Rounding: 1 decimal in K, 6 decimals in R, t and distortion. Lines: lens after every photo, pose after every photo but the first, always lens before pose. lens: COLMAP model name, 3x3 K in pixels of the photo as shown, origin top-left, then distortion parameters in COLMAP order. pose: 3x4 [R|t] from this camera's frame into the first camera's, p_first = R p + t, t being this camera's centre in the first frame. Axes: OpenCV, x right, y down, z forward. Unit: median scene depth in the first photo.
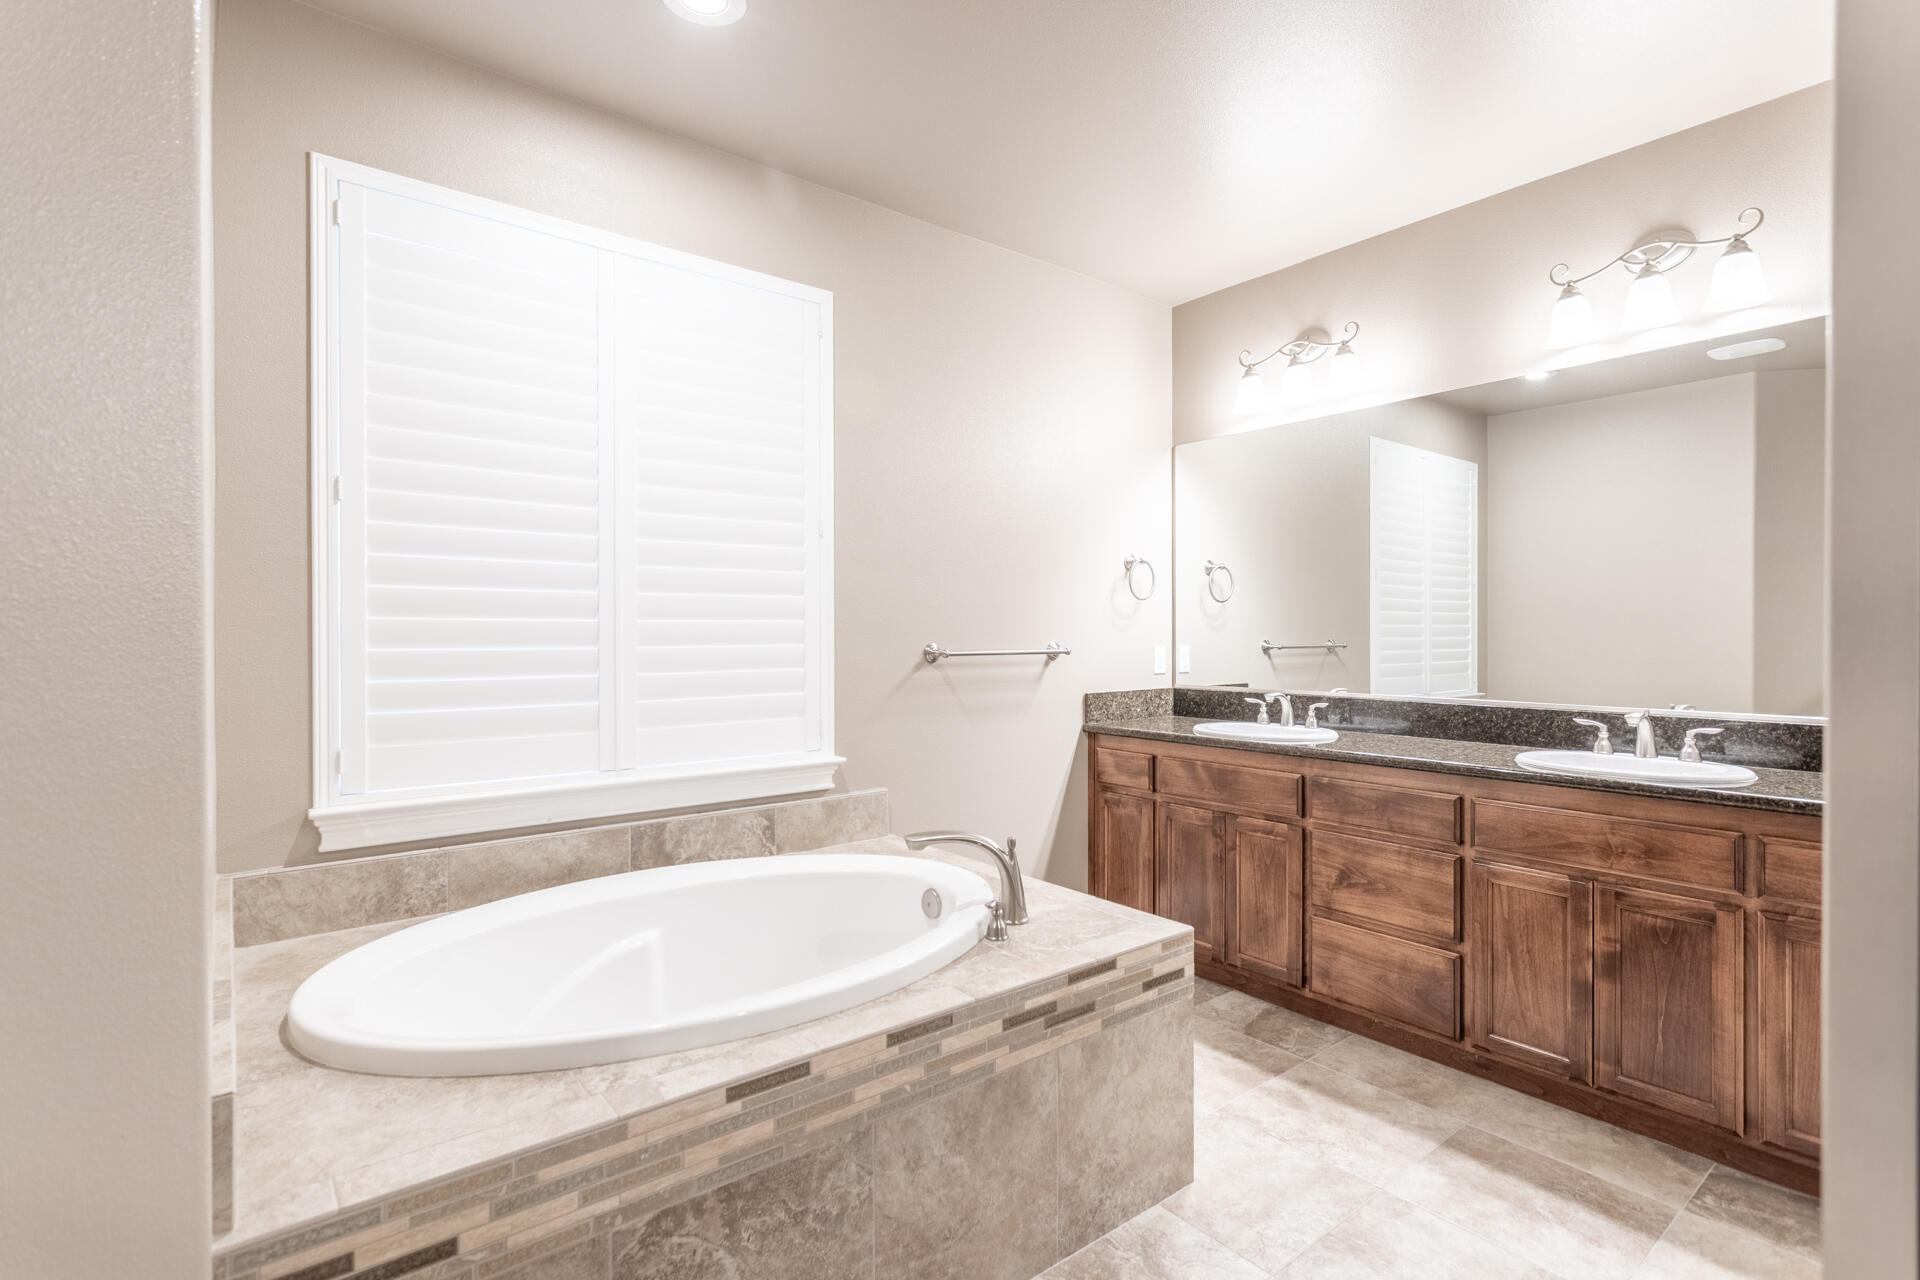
lens RADIAL K [[912.6, 0, 950.2], [0, 912.6, 636.1], [0, 0, 1]] dist [0.001872, 0.001088]
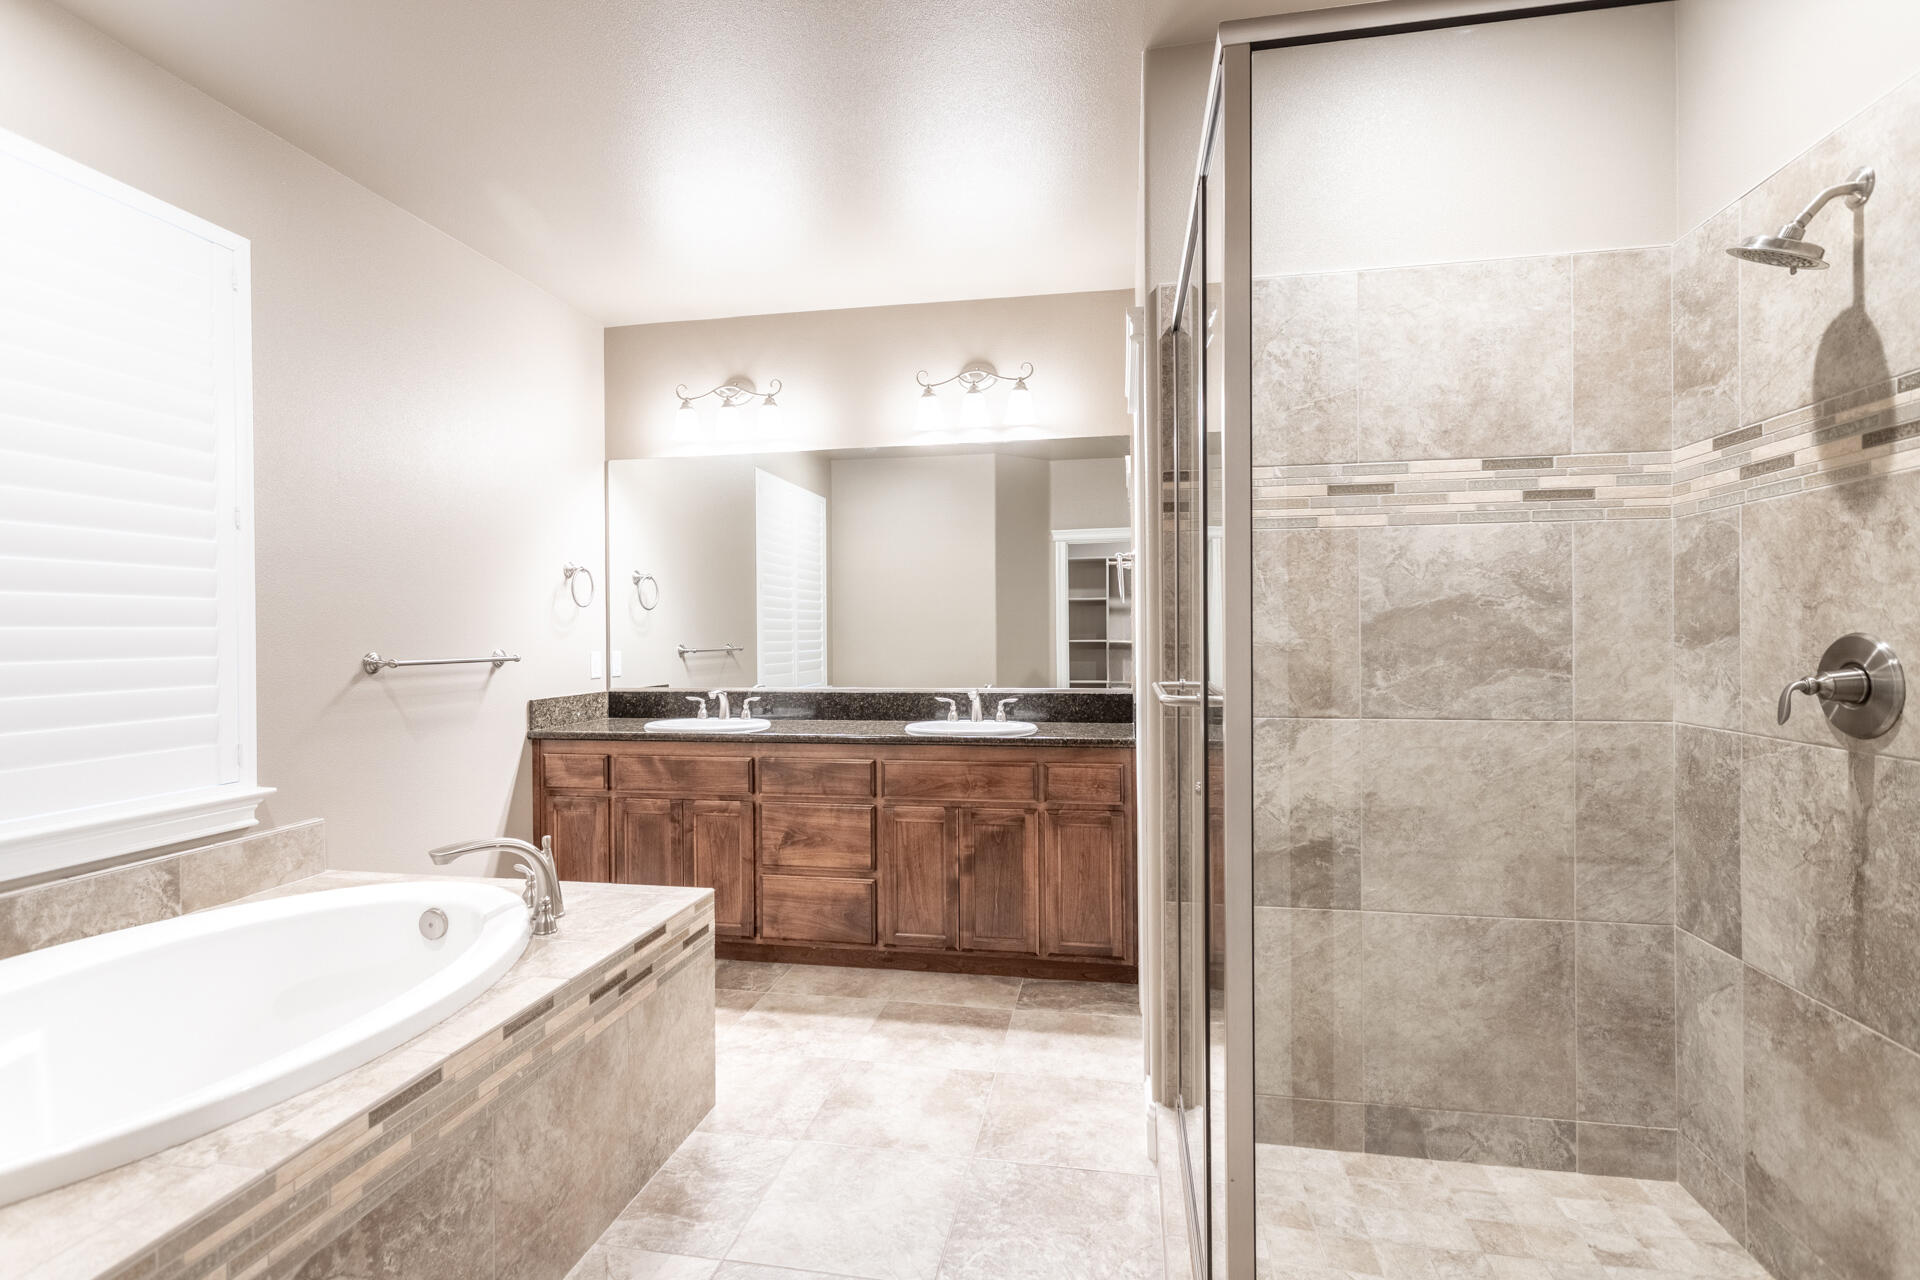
lens RADIAL K [[912.6, 0, 955.5], [0, 912.6, 636.4], [0, 0, 1]] dist [0.001872, 0.001088]
pose [[0.752880, -0.005960, 0.658131, -0.238682], [0.009107, 0.999958, -0.001362, -0.002063], [-0.658095, 0.007019, 0.752903, -0.083101]]
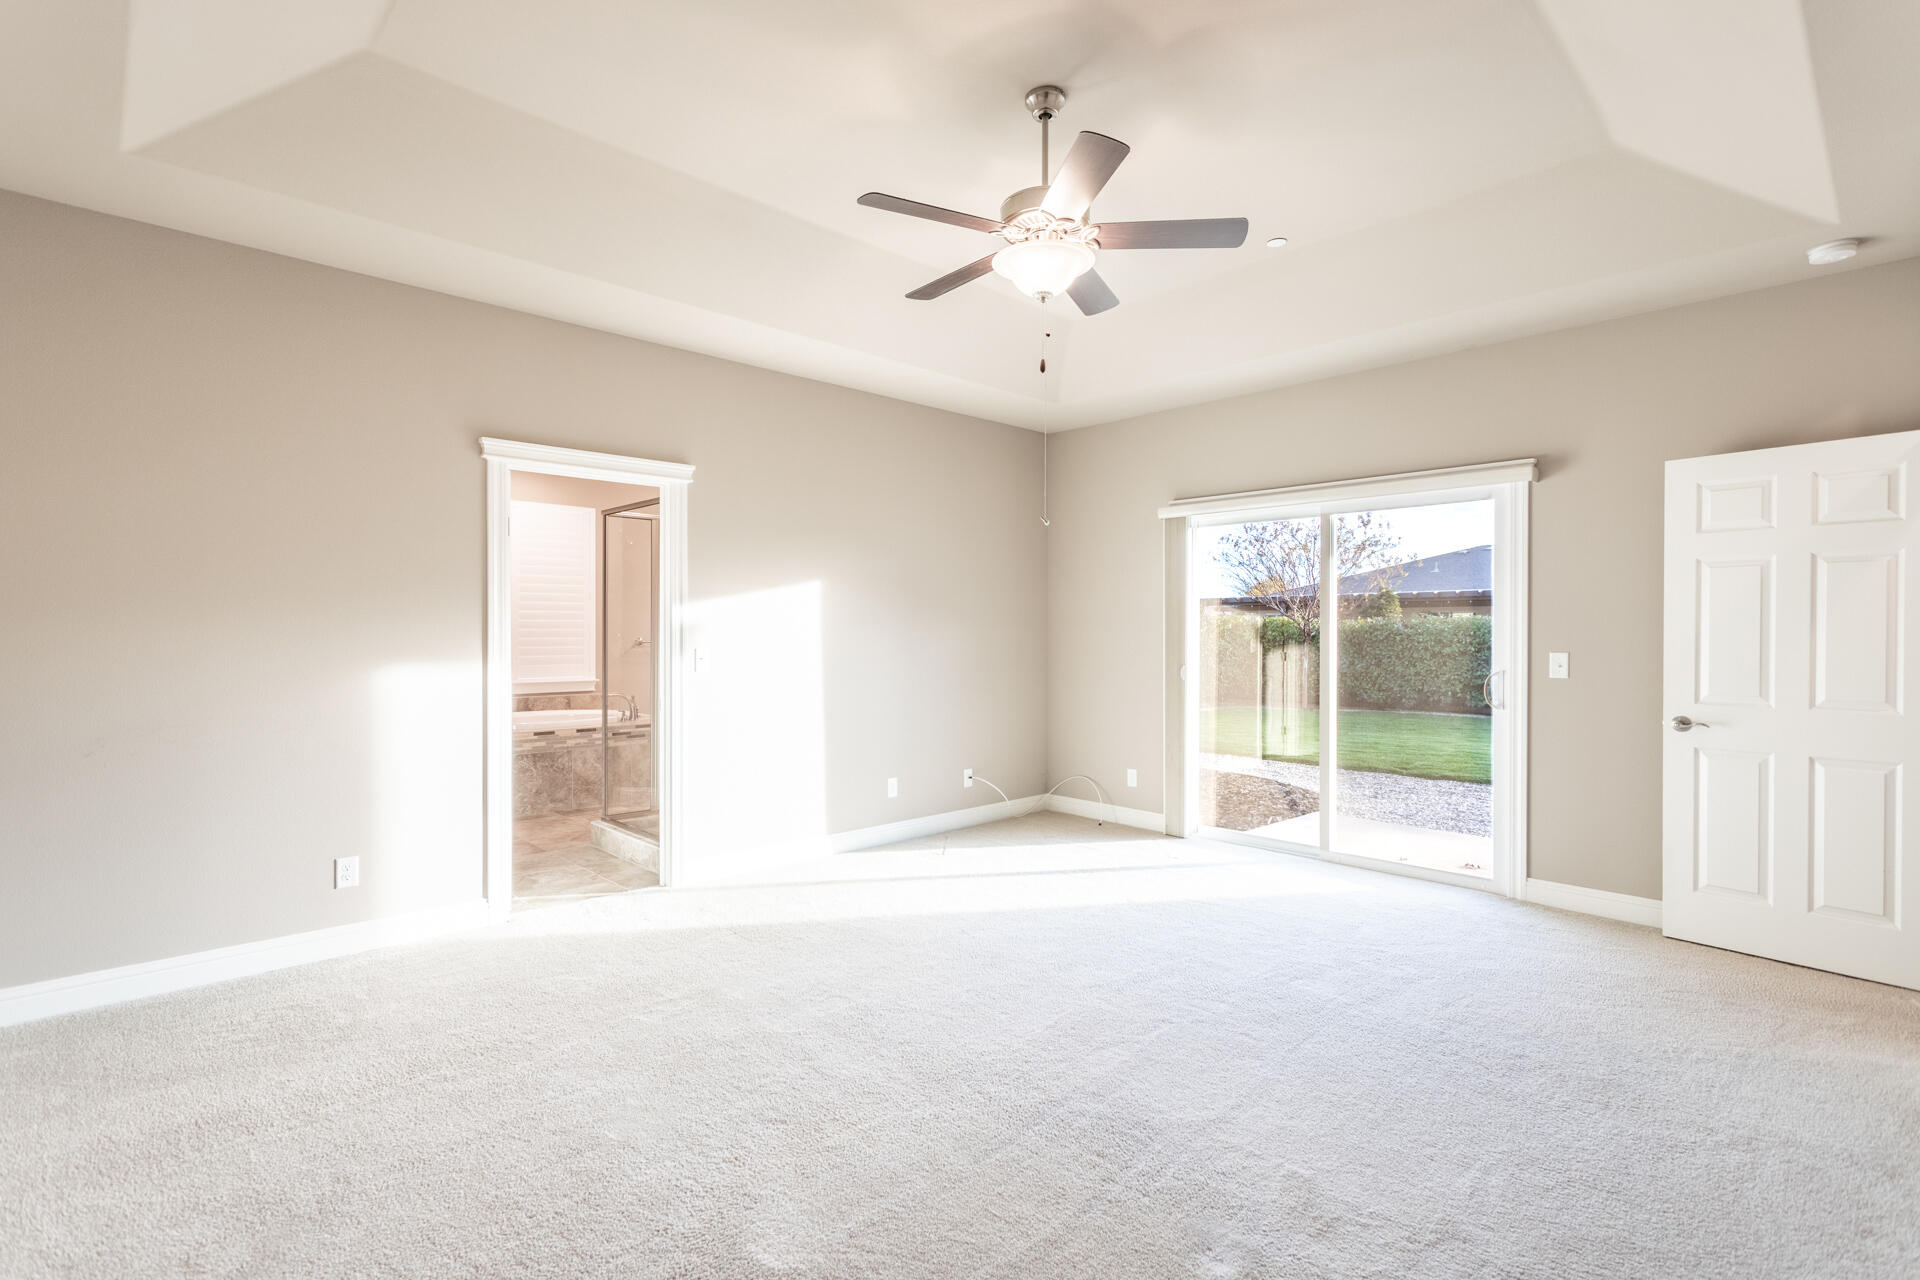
lens RADIAL K [[912.6, 0, 959.4], [0, 912.6, 639.2], [0, 0, 1]] dist [0.001872, 0.001088]
pose [[0.995942, 0.004293, 0.089900, 0.862222], [-0.004724, 0.999978, 0.004577, -0.006120], [-0.089878, -0.004983, 0.995940, -2.205235]]
